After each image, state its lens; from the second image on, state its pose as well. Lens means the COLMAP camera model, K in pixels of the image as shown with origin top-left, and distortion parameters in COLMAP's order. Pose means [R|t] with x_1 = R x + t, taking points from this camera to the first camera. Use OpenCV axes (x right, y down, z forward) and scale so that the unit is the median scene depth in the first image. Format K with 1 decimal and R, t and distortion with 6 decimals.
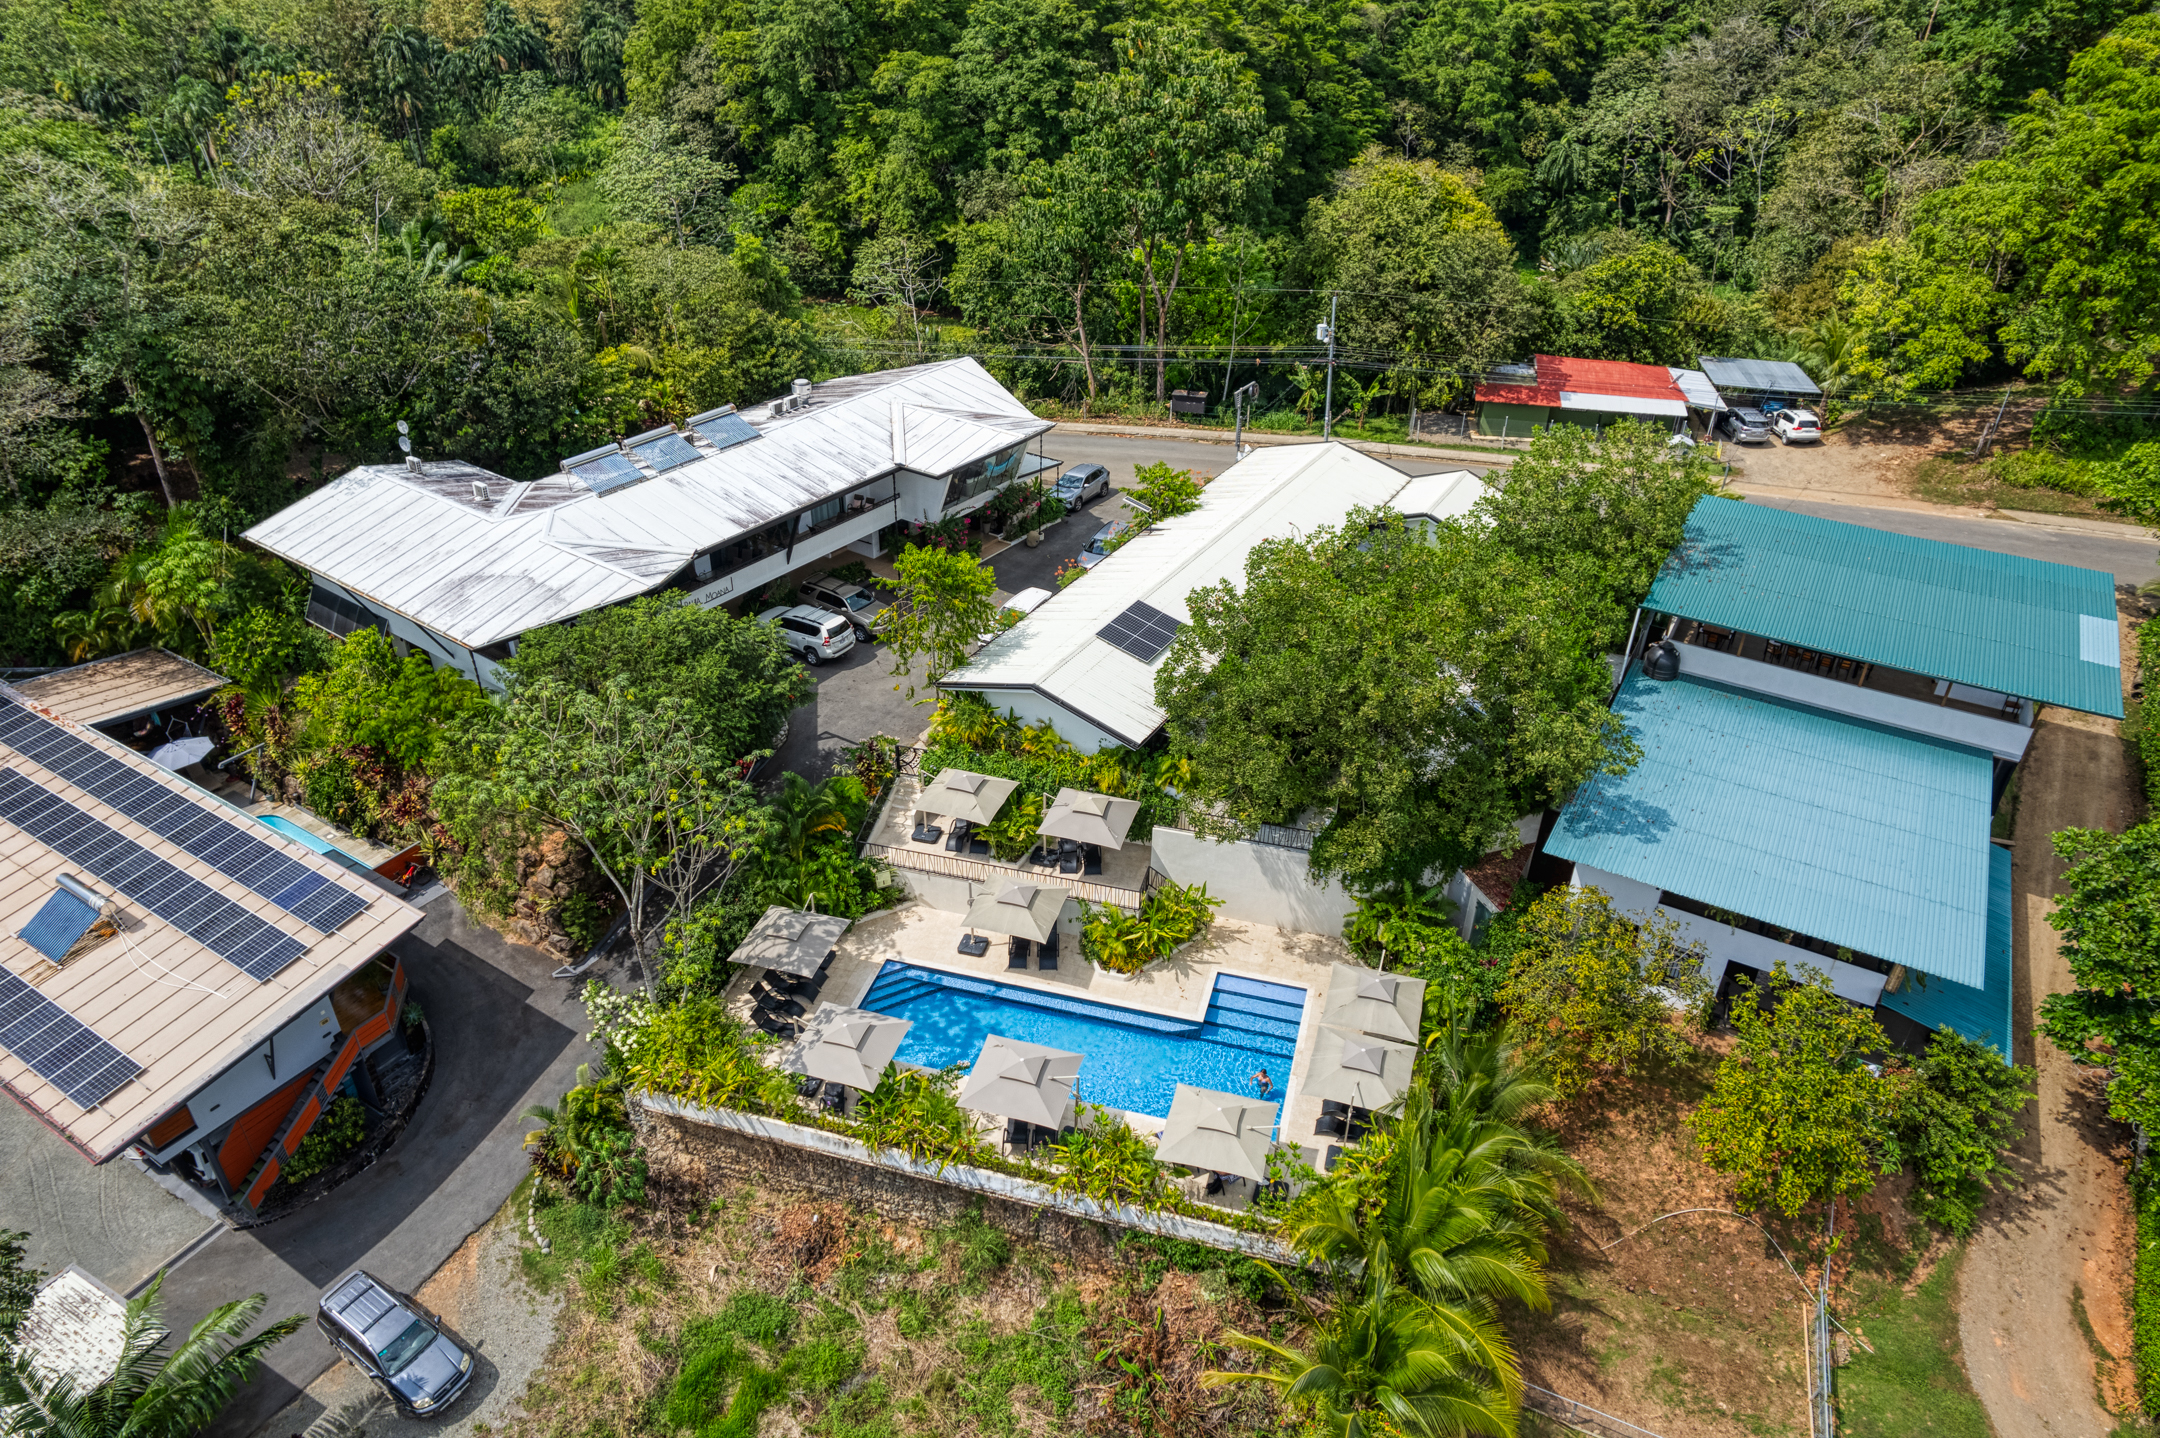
lens RADIAL K [[1351.3, 0, 1078.5], [0, 1351.3, 751.8], [0, 0, 1]] dist [-0.065008, 0.051759]
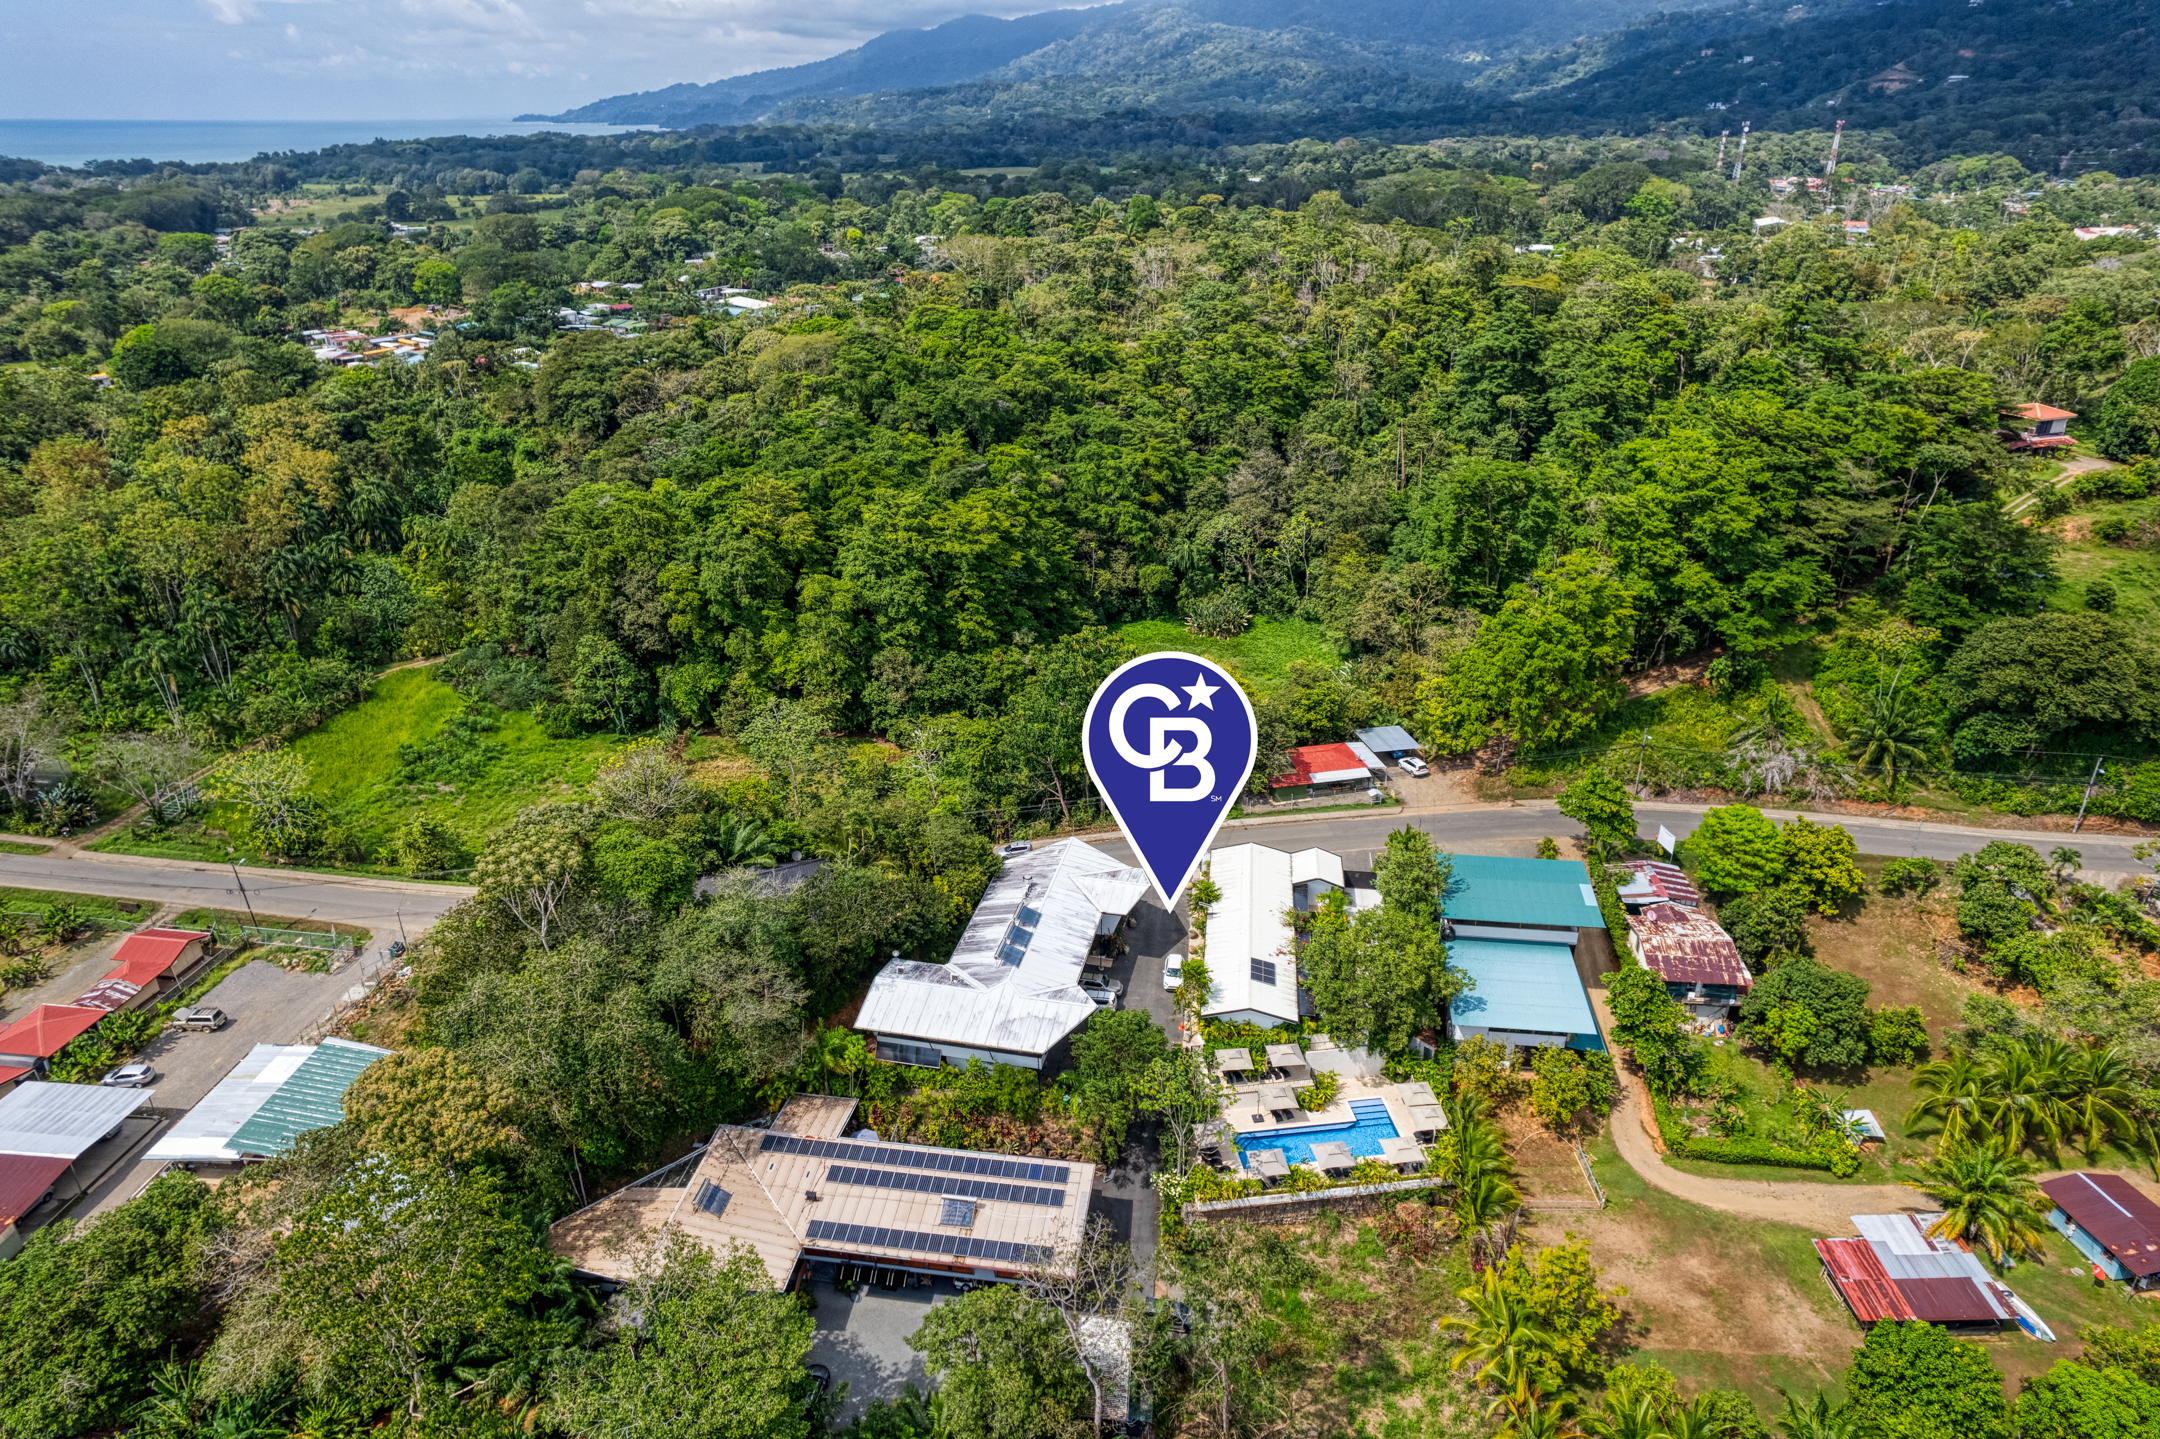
lens RADIAL K [[1351.3, 0, 1078.5], [0, 1351.3, 752.3], [0, 0, 1]] dist [-0.065008, 0.051759]
pose [[0.917790, -0.183764, 0.351984, -1.082050], [0.224219, 0.971455, -0.077469, -0.376541], [-0.327700, 0.150022, 0.932795, -1.244085]]
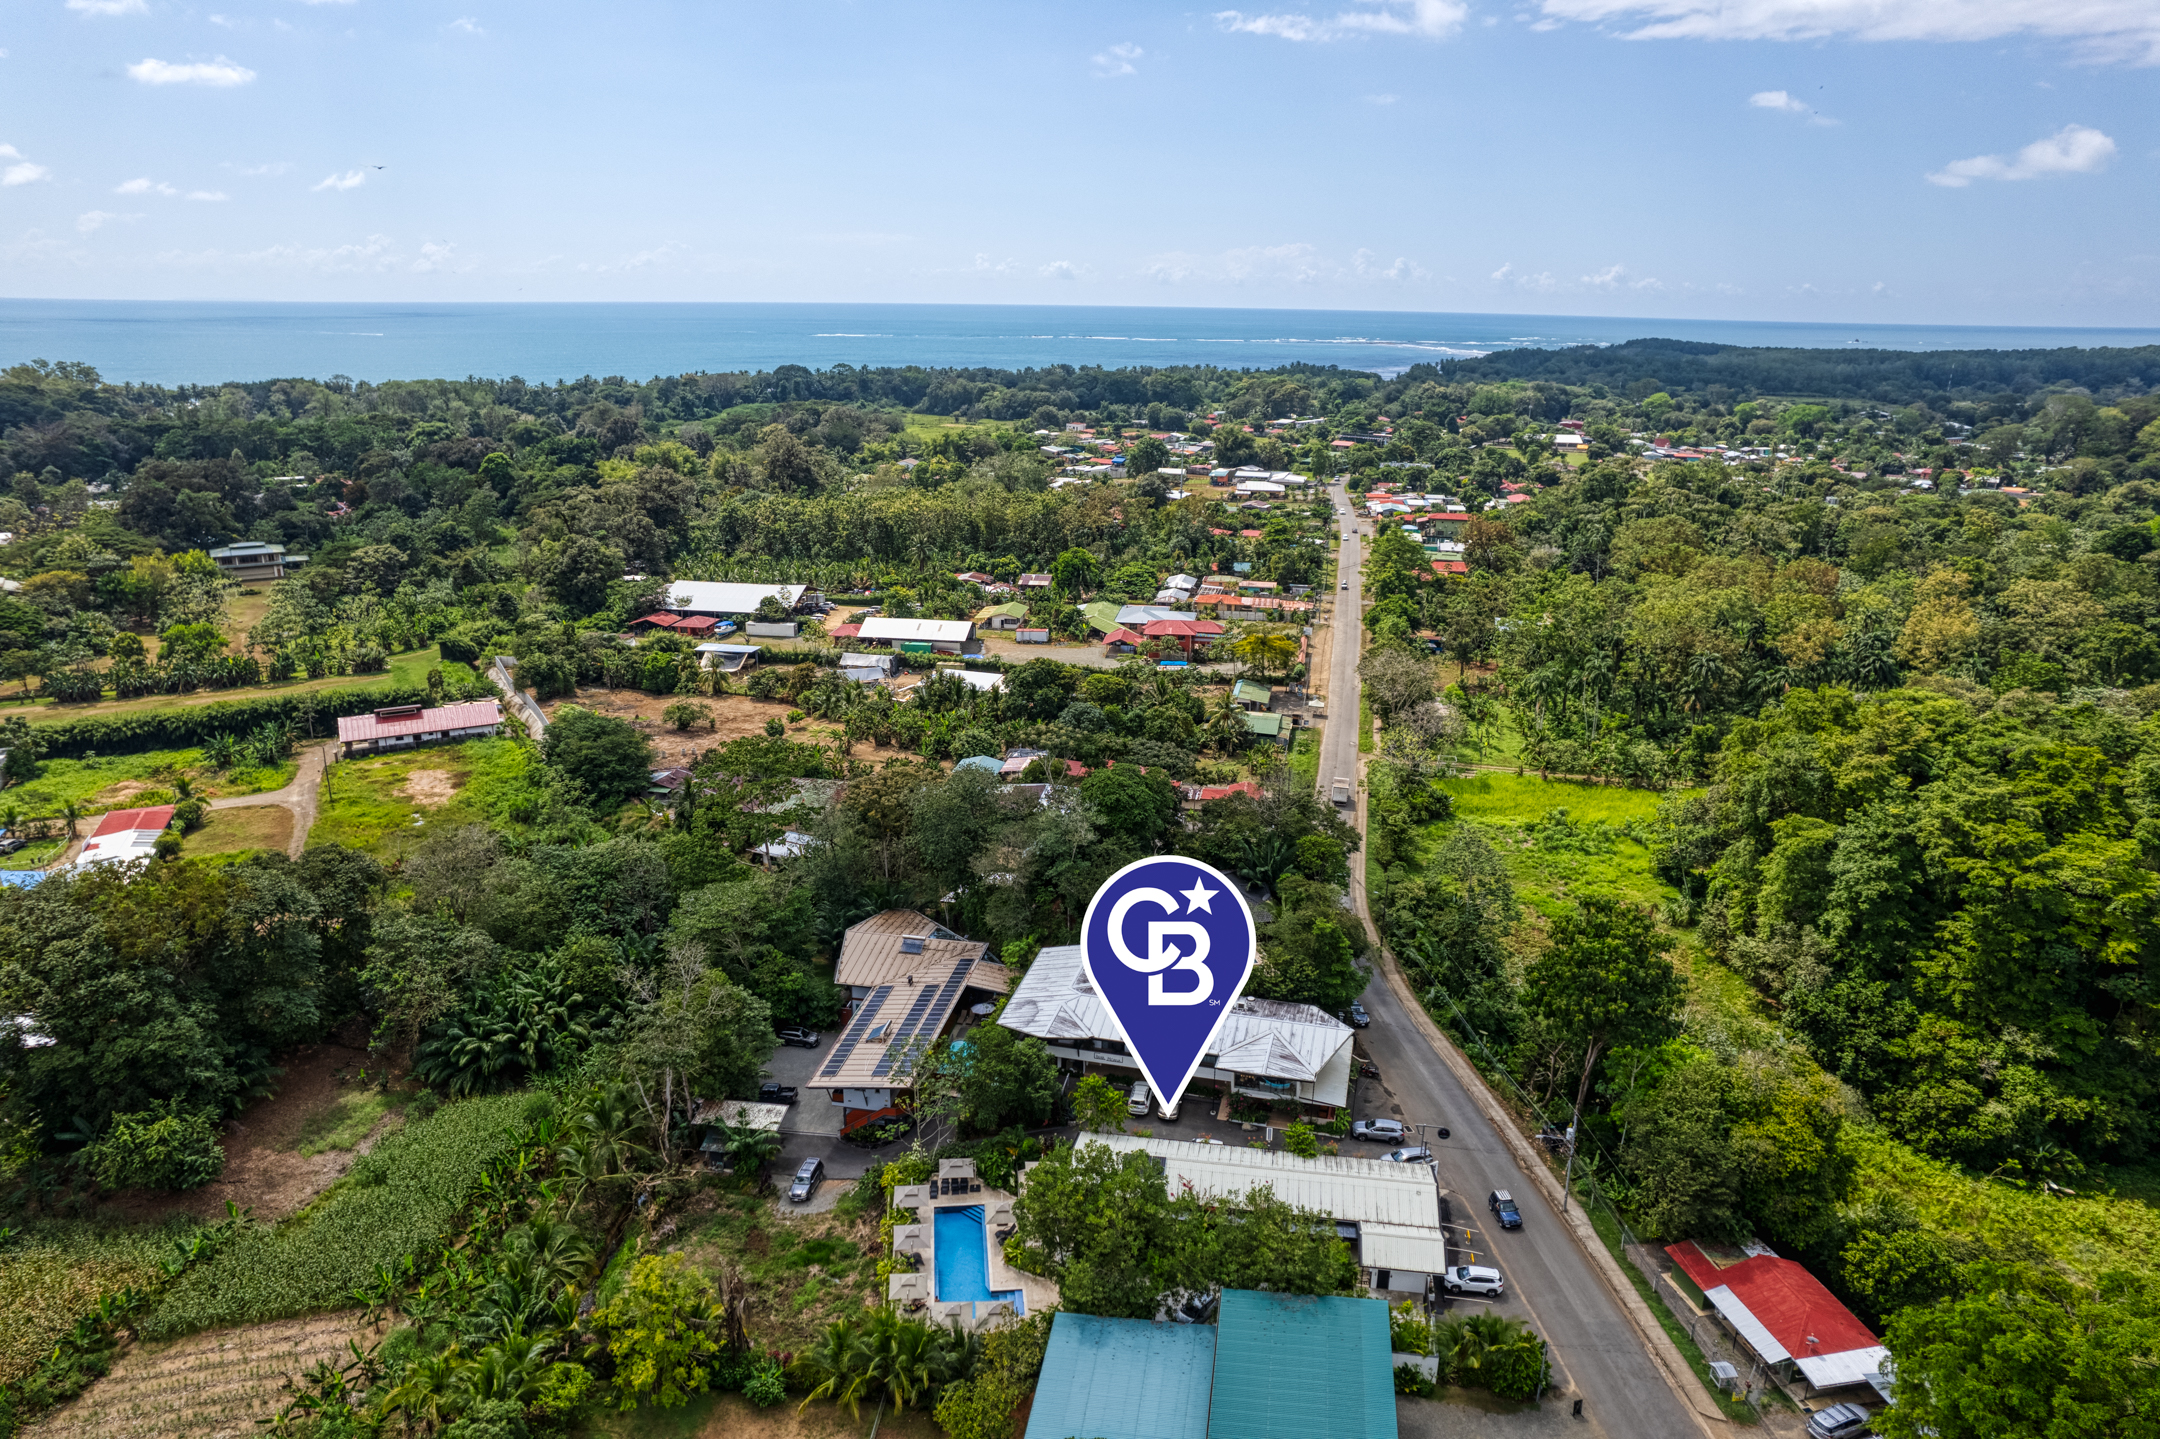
lens RADIAL K [[1351.3, 0, 1078.5], [0, 1351.3, 752.3], [0, 0, 1]] dist [-0.065008, 0.051759]
pose [[0.366319, 0.284217, -0.886020, 1.810582], [-0.507722, 0.859017, 0.065641, -0.784447], [0.779762, 0.425806, 0.458978, -0.352067]]
